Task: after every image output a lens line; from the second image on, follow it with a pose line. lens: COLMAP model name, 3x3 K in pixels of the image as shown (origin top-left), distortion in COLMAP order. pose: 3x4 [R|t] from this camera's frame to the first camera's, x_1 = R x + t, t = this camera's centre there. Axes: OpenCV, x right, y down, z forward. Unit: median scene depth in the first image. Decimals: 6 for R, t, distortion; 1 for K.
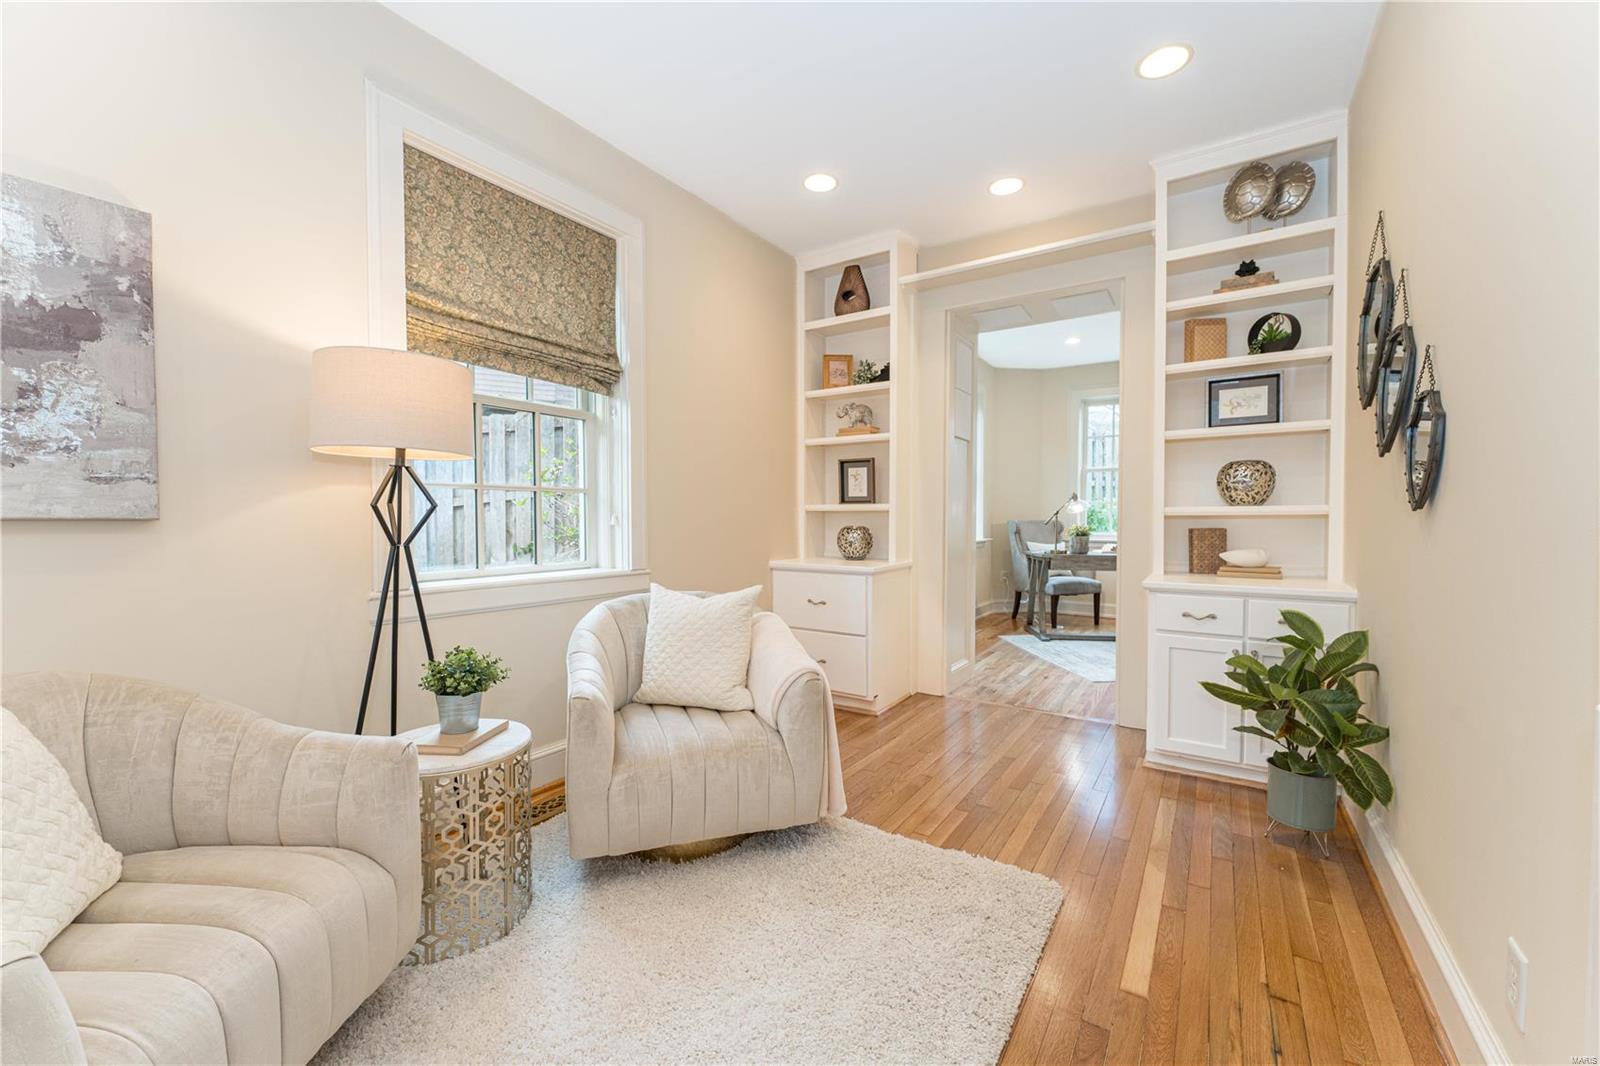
lens RADIAL K [[632.0, 0, 800.0], [0, 632.0, 533.0], [0, 0, 1]] dist [0.000812, 0.000008]
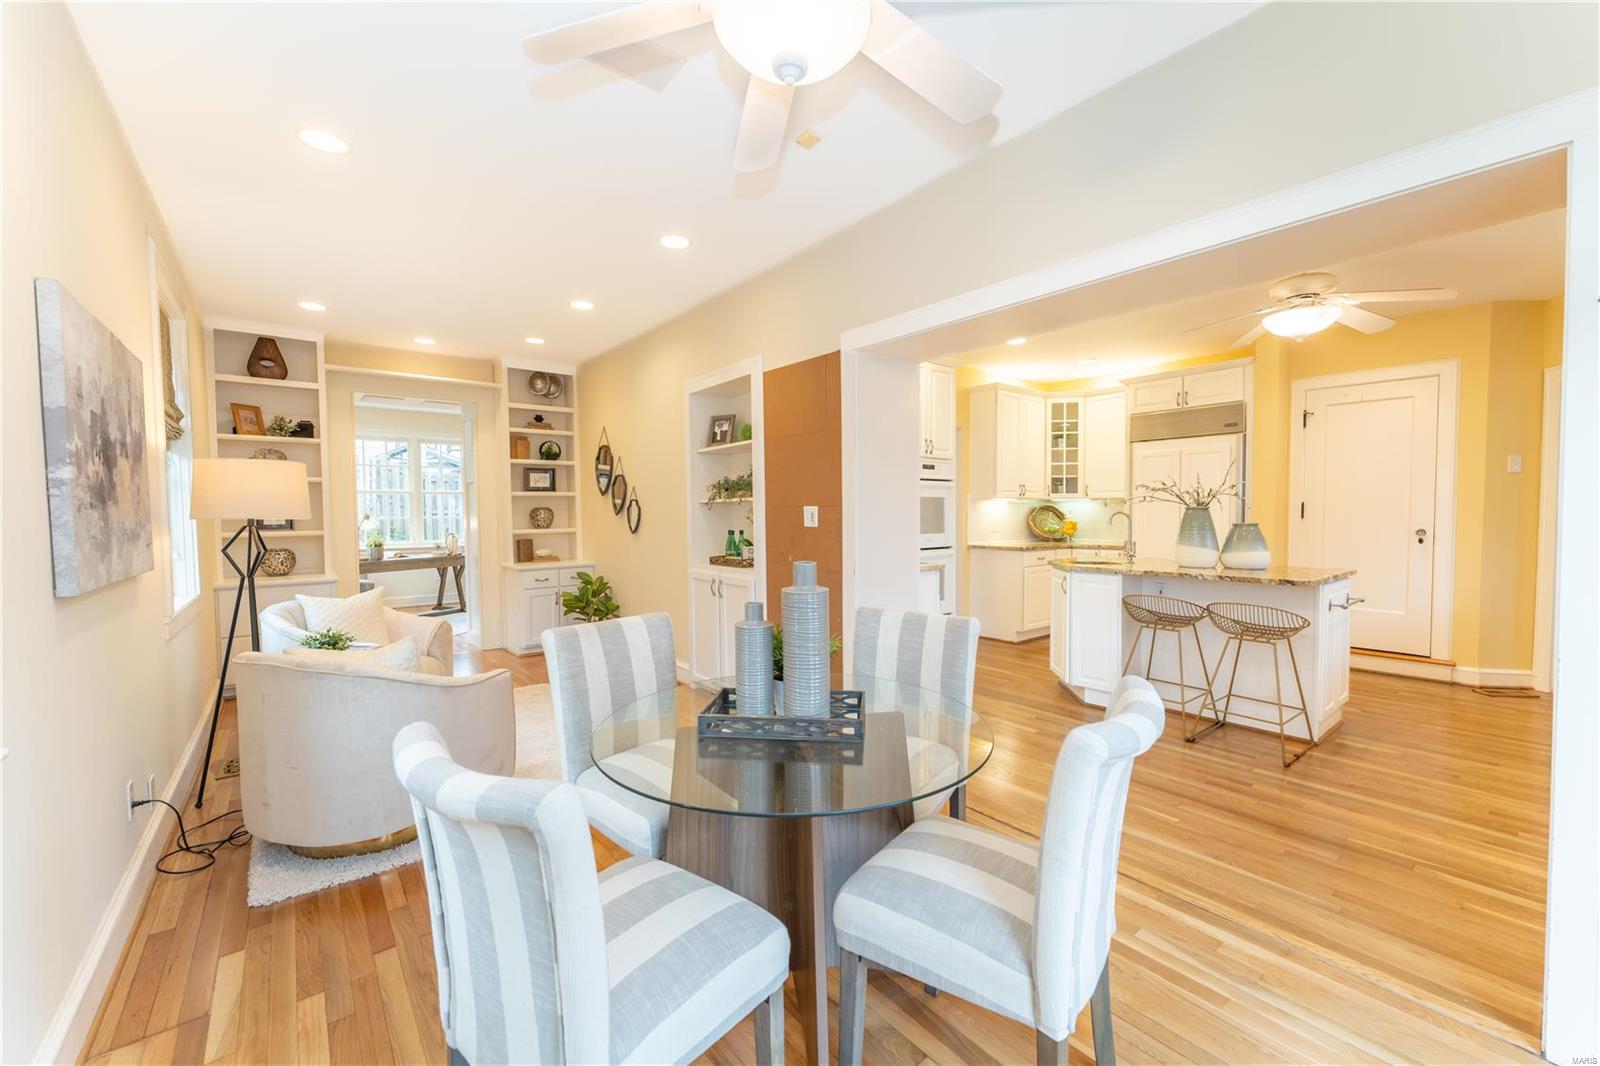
lens RADIAL K [[632.0, 0, 800.0], [0, 632.0, 533.0], [0, 0, 1]] dist [0.000812, 0.000008]
pose [[0.299382, -0.033440, 0.953547, -1.086133], [0.033602, 0.999135, 0.024489, -0.051375], [-0.953542, 0.024710, 0.300246, -0.485095]]
